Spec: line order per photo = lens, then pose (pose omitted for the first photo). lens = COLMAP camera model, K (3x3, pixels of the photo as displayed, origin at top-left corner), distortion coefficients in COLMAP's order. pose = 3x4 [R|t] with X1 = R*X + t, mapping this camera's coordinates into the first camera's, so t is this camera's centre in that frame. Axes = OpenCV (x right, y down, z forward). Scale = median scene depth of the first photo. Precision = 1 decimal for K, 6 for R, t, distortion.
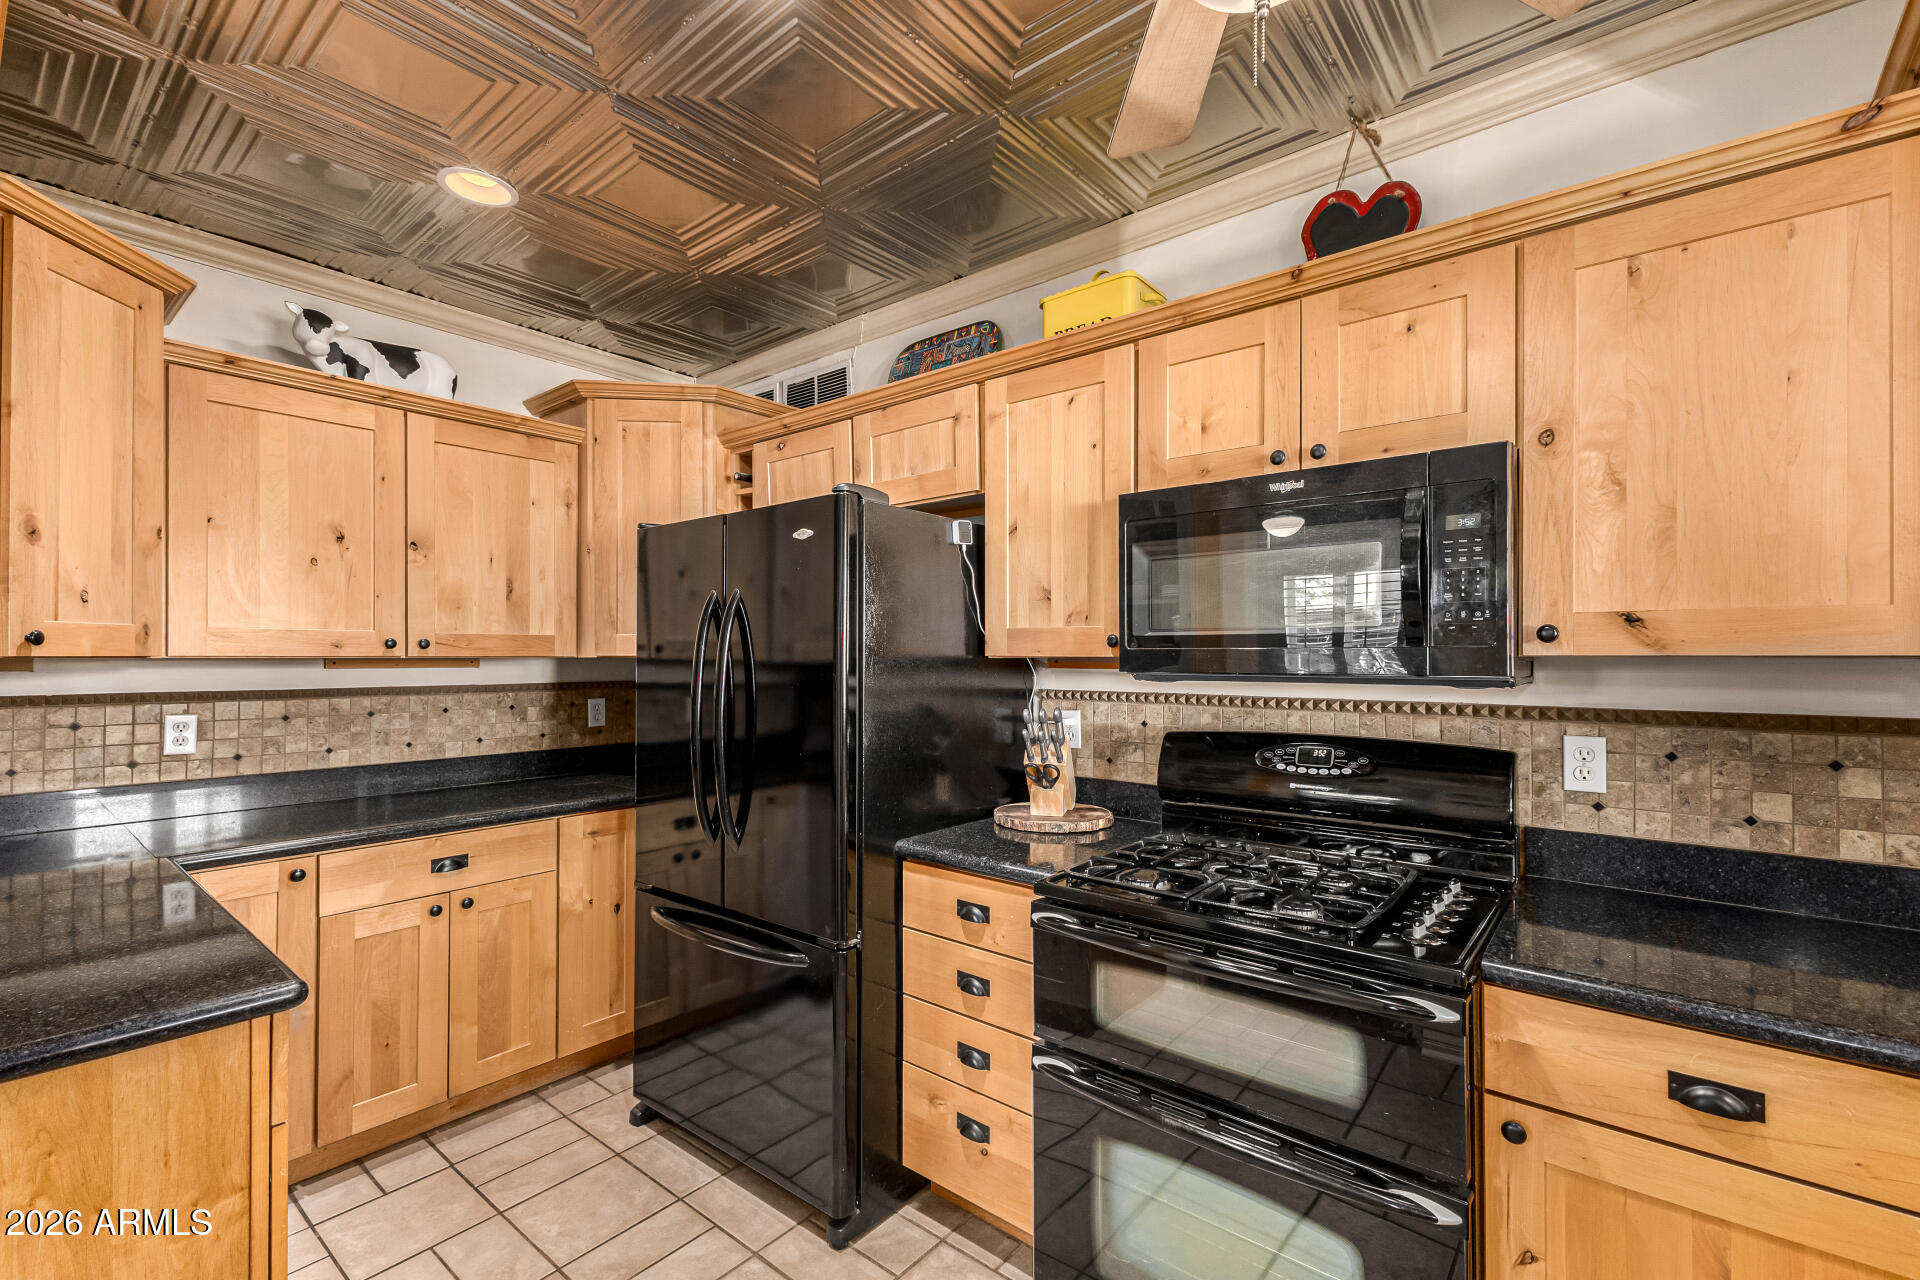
lens RADIAL K [[845.3, 0, 955.9], [0, 845.3, 655.4], [0, 0, 1]] dist [0.016764, 0.000840]
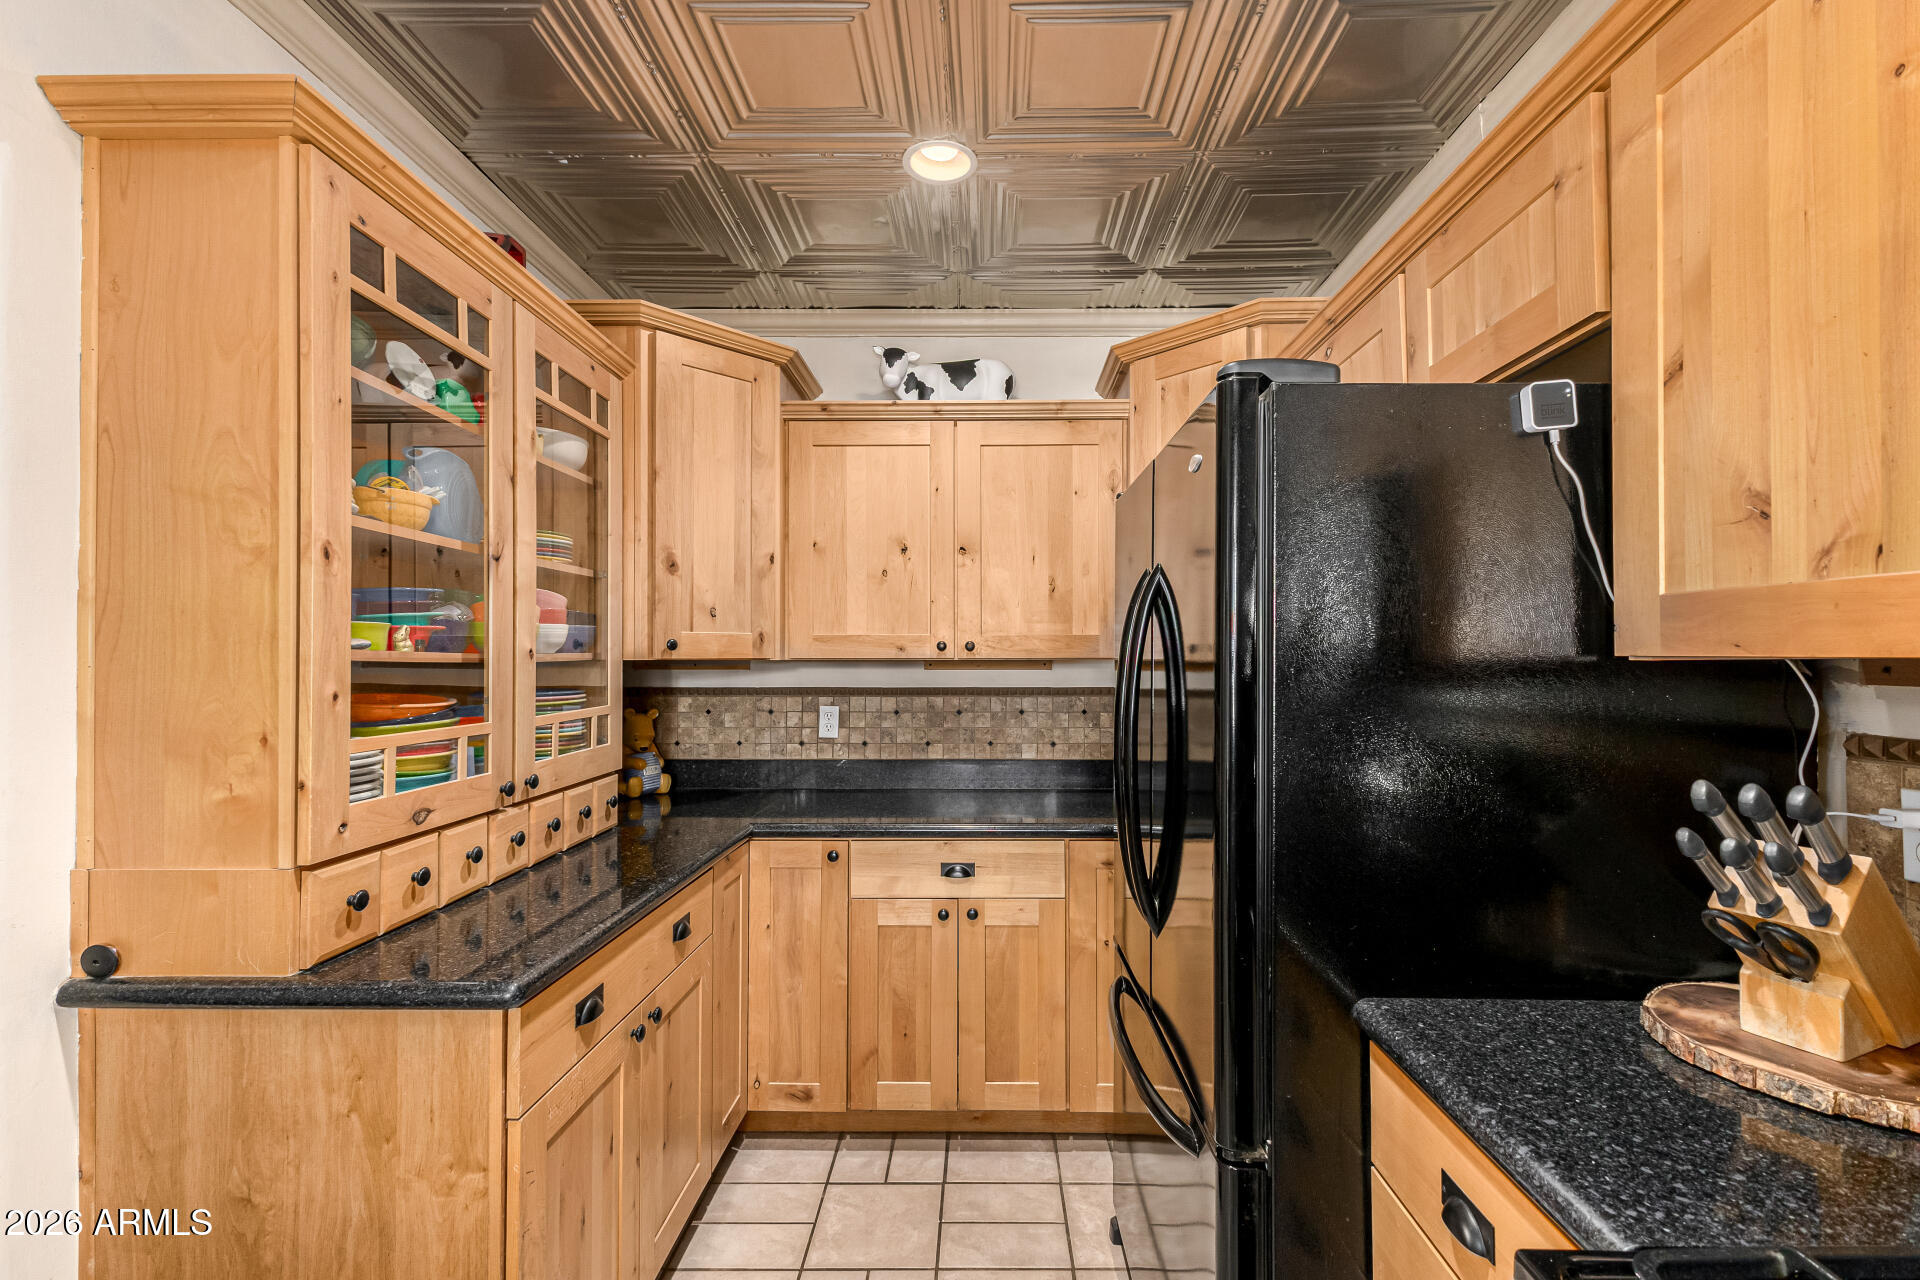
lens RADIAL K [[845.3, 0, 955.9], [0, 845.3, 655.4], [0, 0, 1]] dist [0.016764, 0.000840]
pose [[0.628325, -0.003502, -0.777943, 0.158318], [0.001558, 0.999994, -0.003243, 0.000711], [0.777950, 0.000826, 0.628326, 0.372949]]
